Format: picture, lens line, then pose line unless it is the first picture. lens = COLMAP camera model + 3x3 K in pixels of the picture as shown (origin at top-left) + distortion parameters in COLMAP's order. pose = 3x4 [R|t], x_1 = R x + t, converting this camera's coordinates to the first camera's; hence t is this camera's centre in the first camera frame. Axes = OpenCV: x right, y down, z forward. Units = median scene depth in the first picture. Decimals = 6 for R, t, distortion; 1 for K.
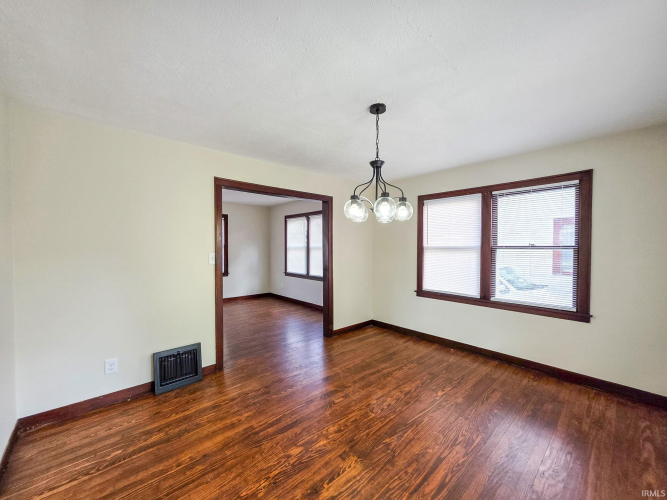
lens RADIAL K [[266.6, 0, 334.7], [0, 266.6, 251.8], [0, 0, 1]] dist [-0.000857, -0.000205]
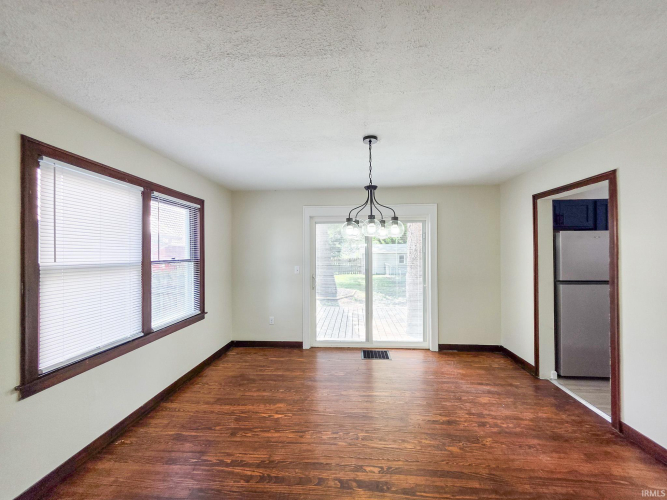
lens RADIAL K [[266.6, 0, 334.7], [0, 266.6, 251.8], [0, 0, 1]] dist [-0.000857, -0.000205]
pose [[-0.695360, 0.007053, 0.718627, -0.421393], [0.019254, 0.999776, 0.008819, -0.056688], [-0.718403, 0.019969, -0.695340, 1.477245]]
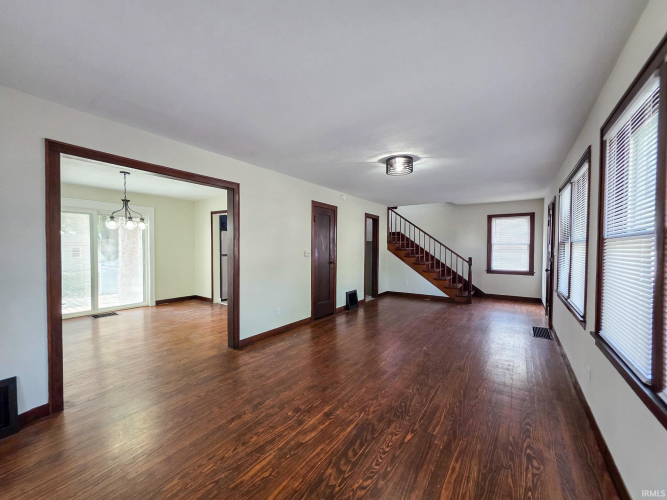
lens RADIAL K [[266.6, 0, 334.7], [0, 266.6, 251.8], [0, 0, 1]] dist [-0.000857, -0.000205]
pose [[-0.959153, 0.001990, -0.282882, -0.566463], [-0.010602, 0.999020, 0.042976, -0.043101], [0.282690, 0.044219, -0.958191, 2.600033]]
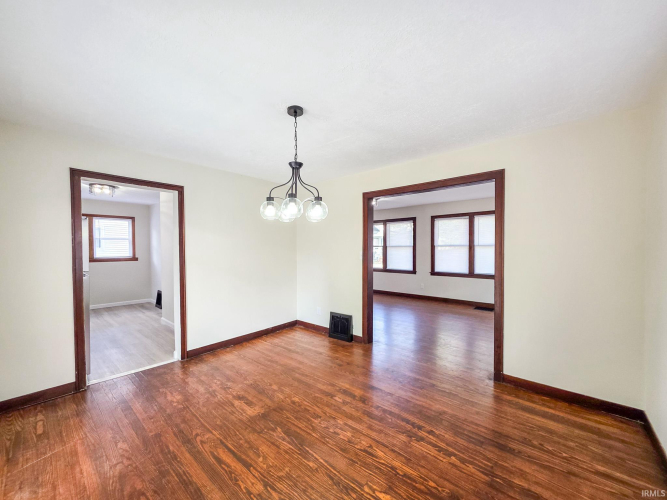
lens RADIAL K [[266.6, 0, 334.7], [0, 266.6, 251.8], [0, 0, 1]] dist [-0.000857, -0.000205]
pose [[0.124159, 0.015440, -0.992142, 0.935171], [-0.015649, 0.999785, 0.013600, -0.010876], [0.992139, 0.013837, 0.124374, 0.798995]]
